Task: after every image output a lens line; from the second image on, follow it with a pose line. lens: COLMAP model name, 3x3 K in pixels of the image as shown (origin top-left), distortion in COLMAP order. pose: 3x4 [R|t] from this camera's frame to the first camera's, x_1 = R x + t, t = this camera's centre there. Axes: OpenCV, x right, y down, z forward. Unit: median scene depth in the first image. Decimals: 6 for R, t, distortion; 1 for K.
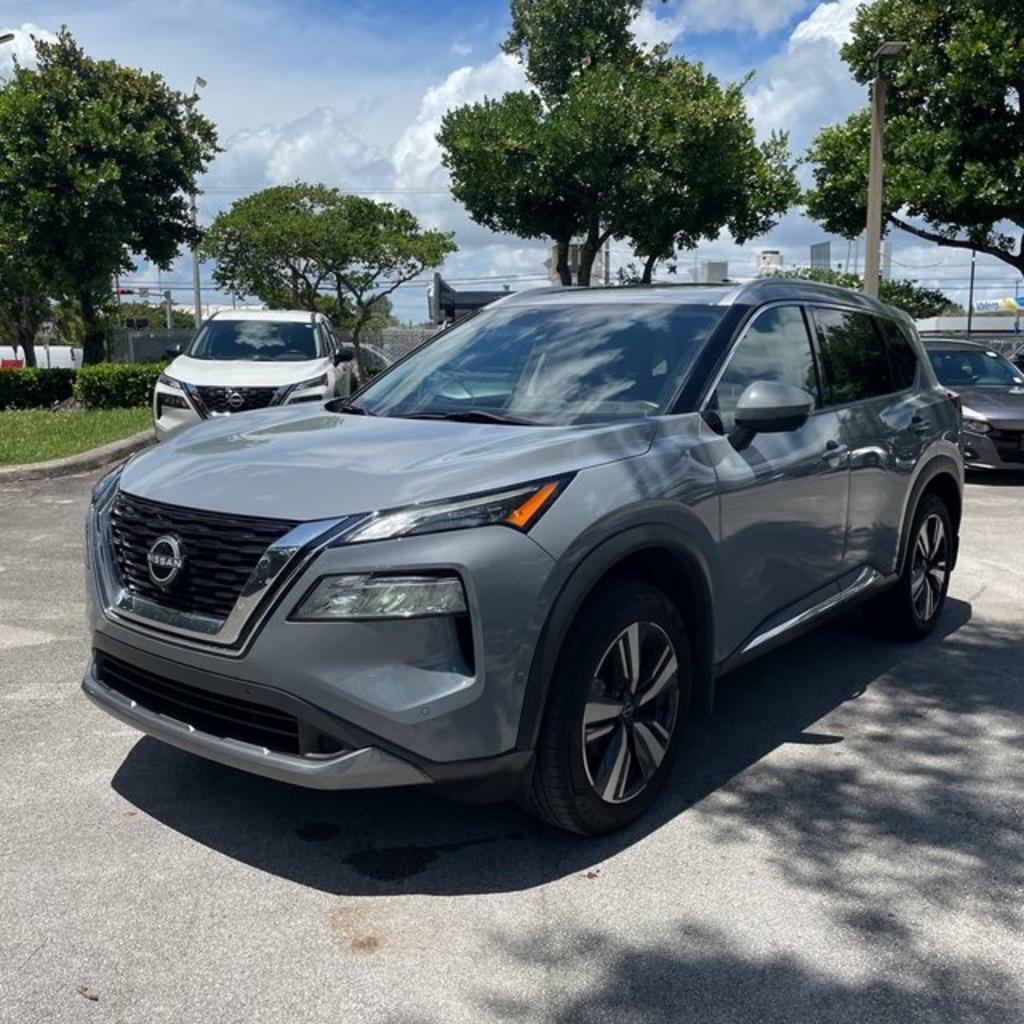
lens RADIAL K [[1046.4, 0, 520.3], [0, 1046.4, 513.7], [0, 0, 1]] dist [0.018595, 0.000000]
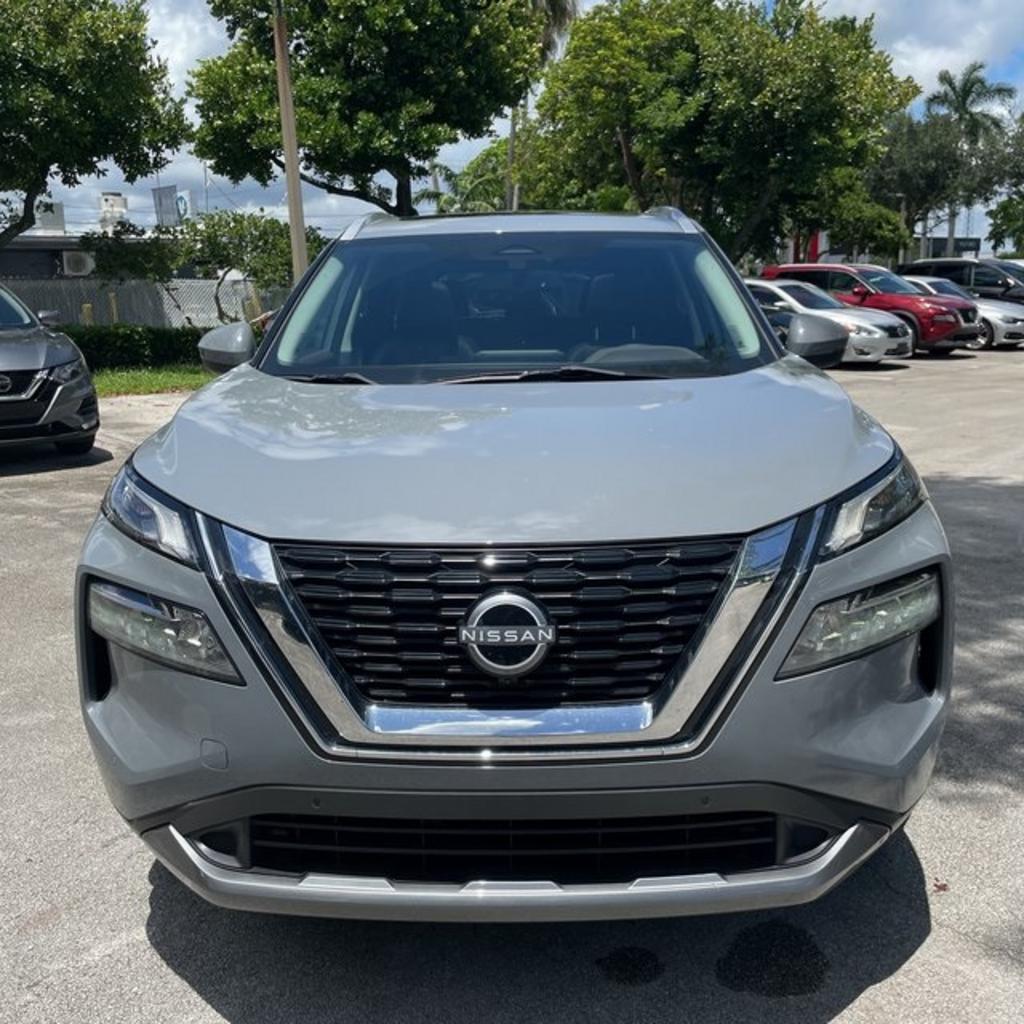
lens RADIAL K [[1046.4, 0, 518.7], [0, 1046.4, 514.7], [0, 0, 1]] dist [0.018595, 0.000000]
pose [[0.798484, -0.143349, 0.584700, -0.096612], [0.116111, 0.989672, 0.084069, -0.010644], [-0.590712, 0.000762, 0.806882, 0.071776]]
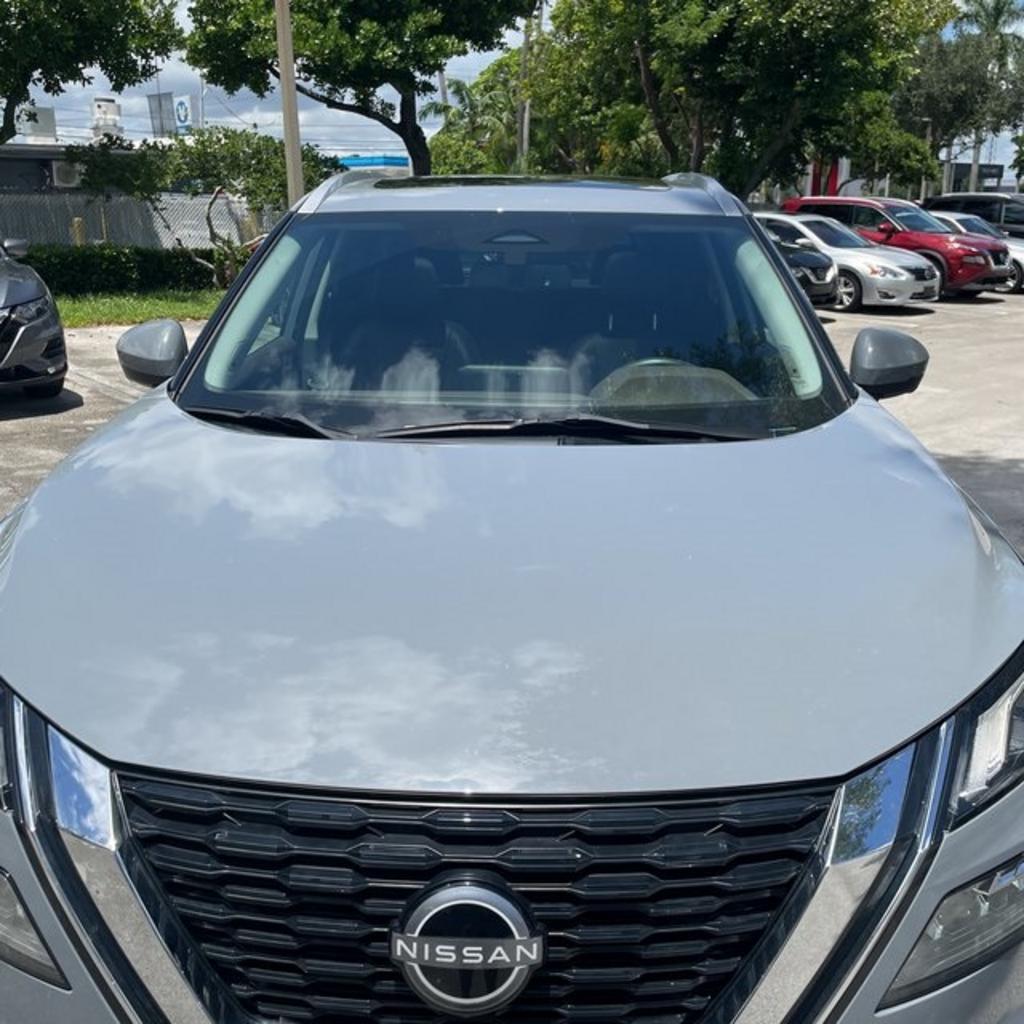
lens RADIAL K [[1046.4, 0, 516.0], [0, 1046.4, 507.5], [0, 0, 1]] dist [0.018595, 0.000000]
pose [[0.805375, -0.161595, 0.570314, -0.074053], [0.090163, 0.984324, 0.151578, -0.024881], [-0.585868, -0.070656, 0.807320, 0.097412]]
